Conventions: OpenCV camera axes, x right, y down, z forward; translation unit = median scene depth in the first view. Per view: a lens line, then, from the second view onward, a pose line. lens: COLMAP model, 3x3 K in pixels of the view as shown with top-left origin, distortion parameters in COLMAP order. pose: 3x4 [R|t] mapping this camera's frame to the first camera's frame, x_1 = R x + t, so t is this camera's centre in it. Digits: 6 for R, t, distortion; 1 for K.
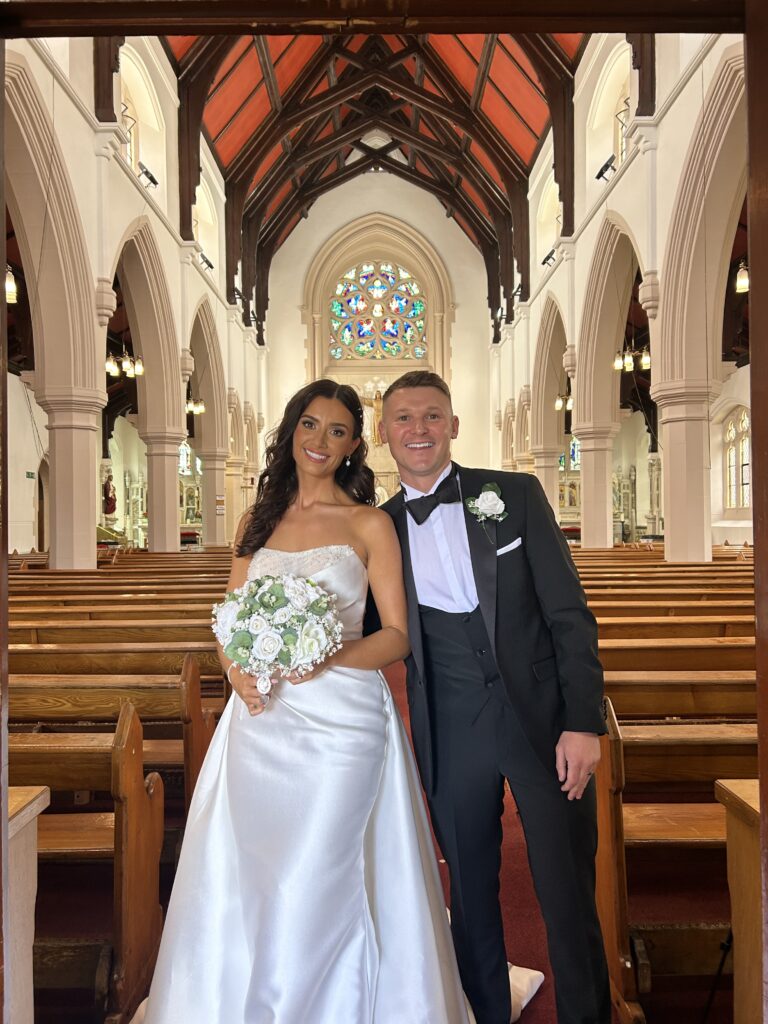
lens RADIAL K [[774.1, 0, 383.0], [0, 774.1, 513.8], [0, 0, 1]] dist [0.017508, -0.027699]
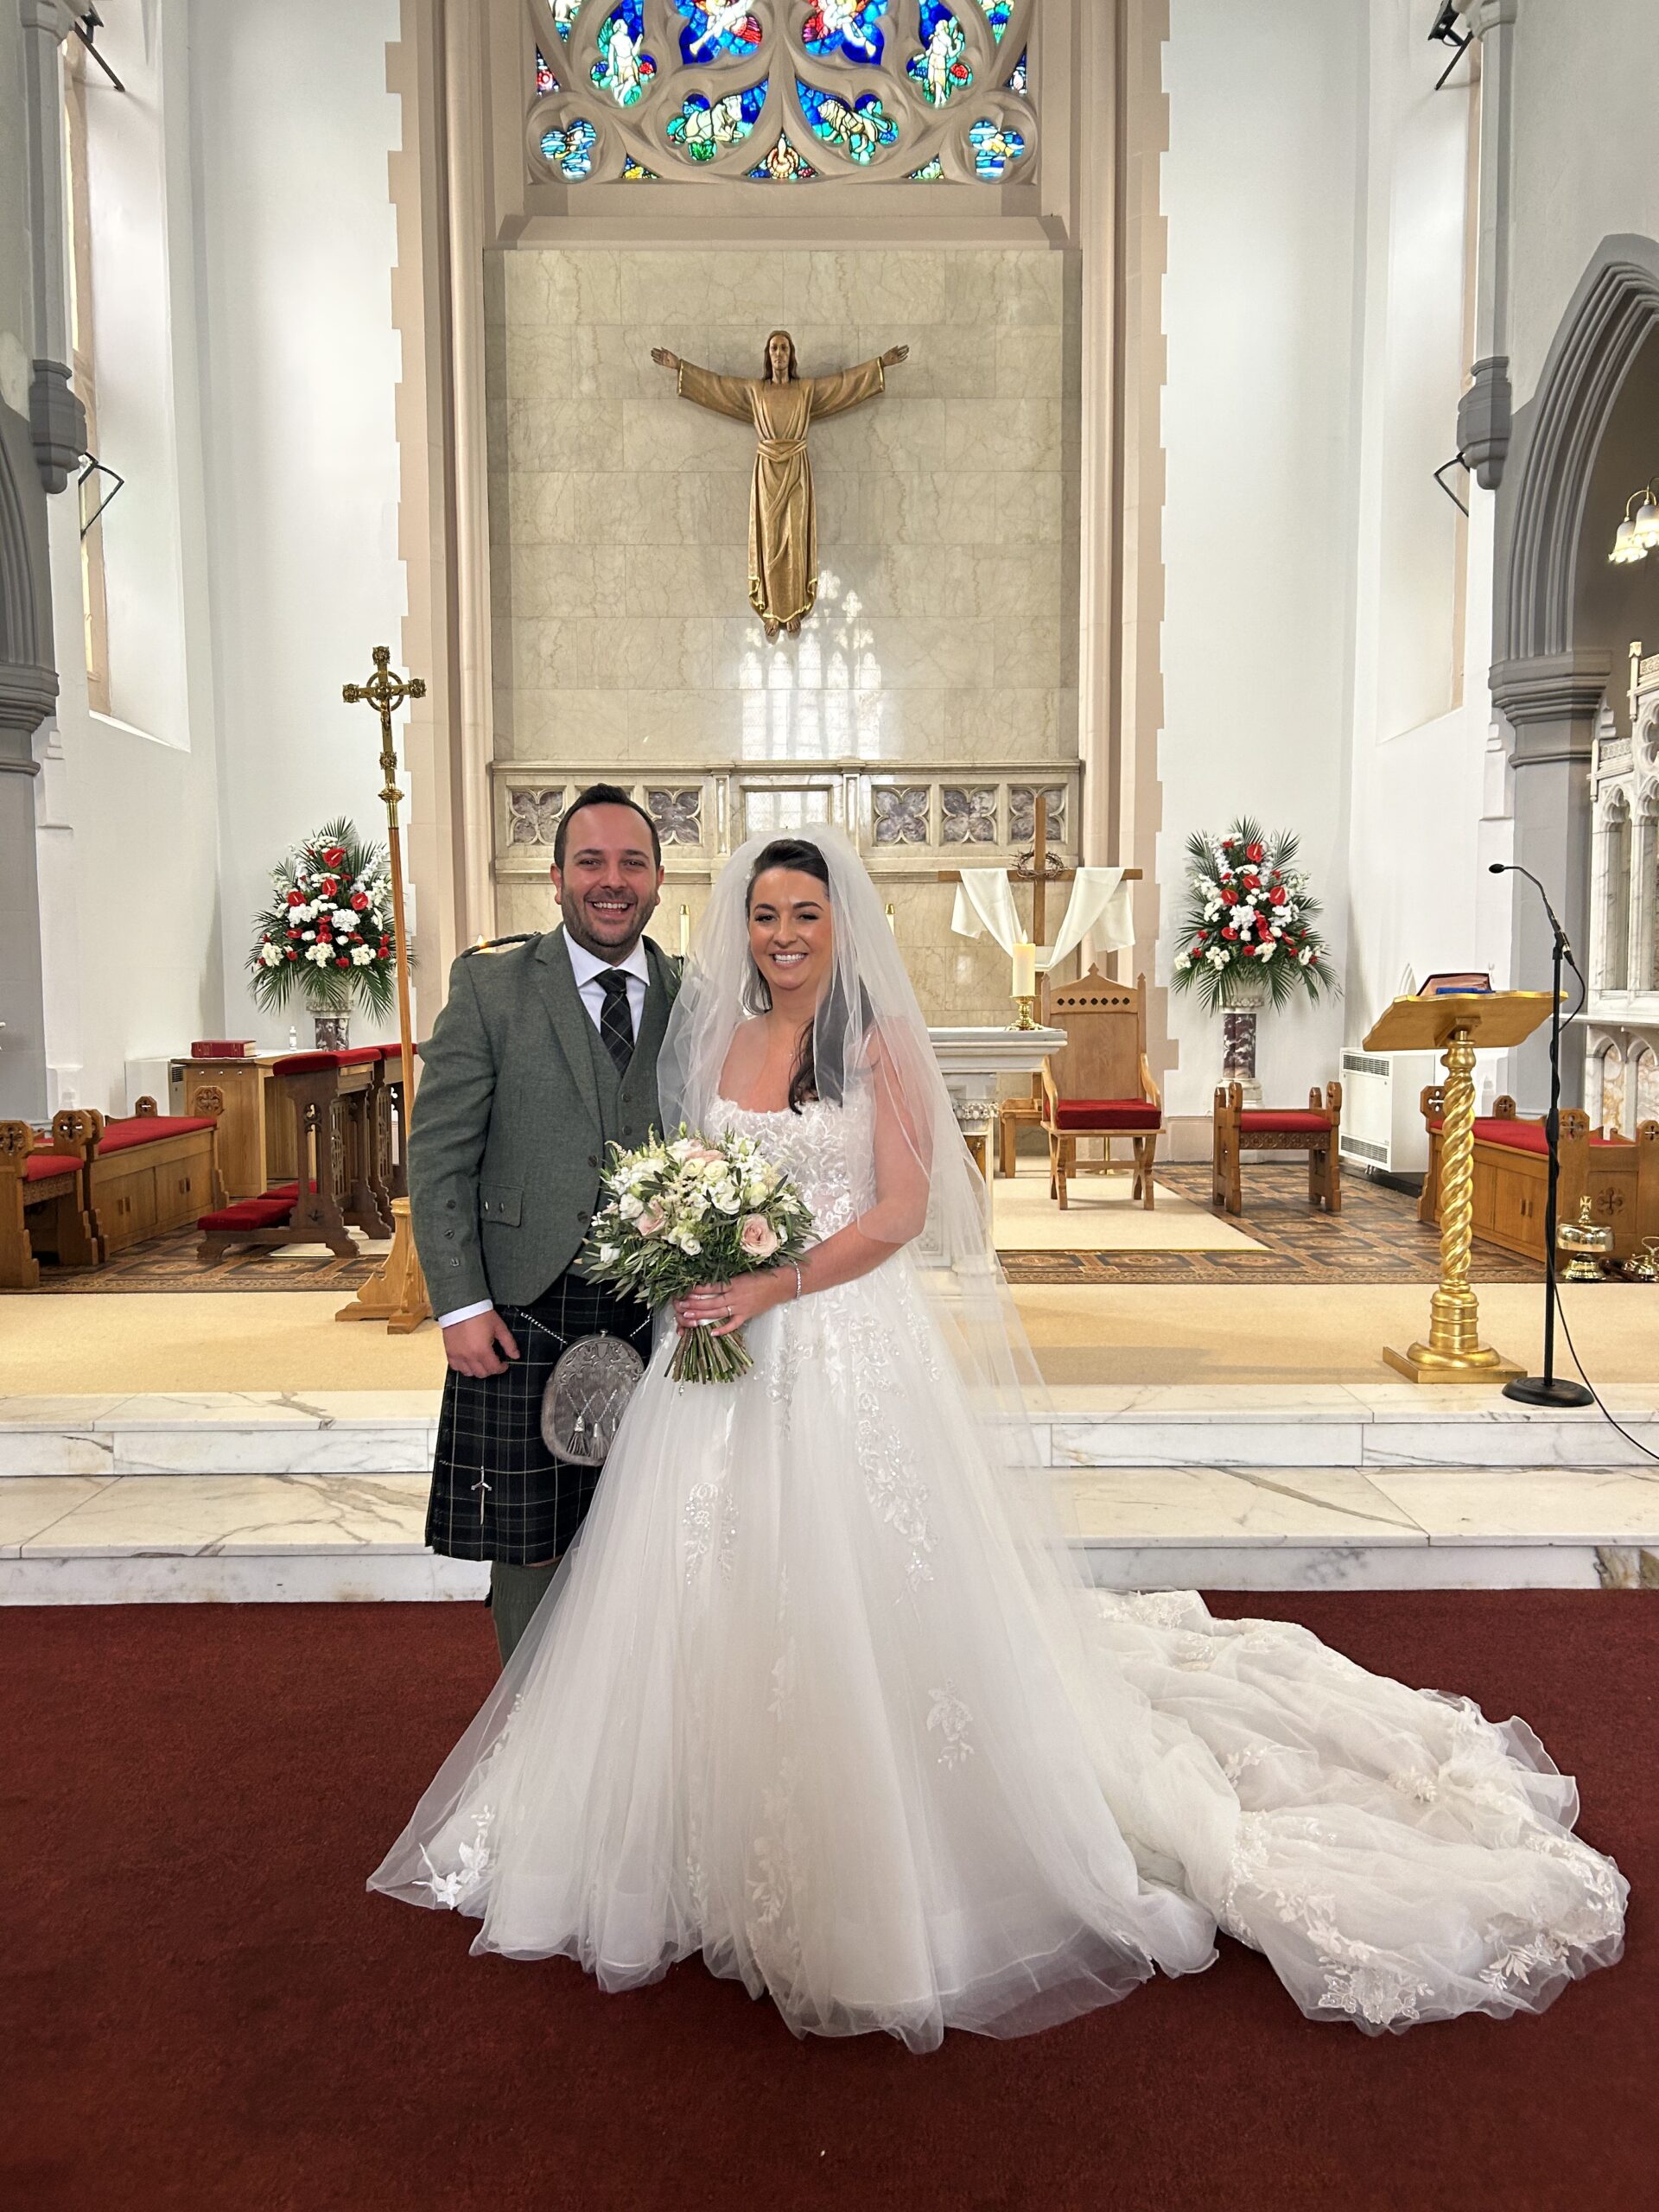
lens RADIAL K [[1672.2, 0, 830.6], [0, 1672.2, 1107.1], [0, 0, 1]] dist [0.017508, -0.027699]
pose [[0.999971, 0.007448, -0.001579, 0.008477], [-0.007306, 0.997049, 0.076419, -0.000261], [0.002143, -0.076406, 0.997075, 0.561571]]
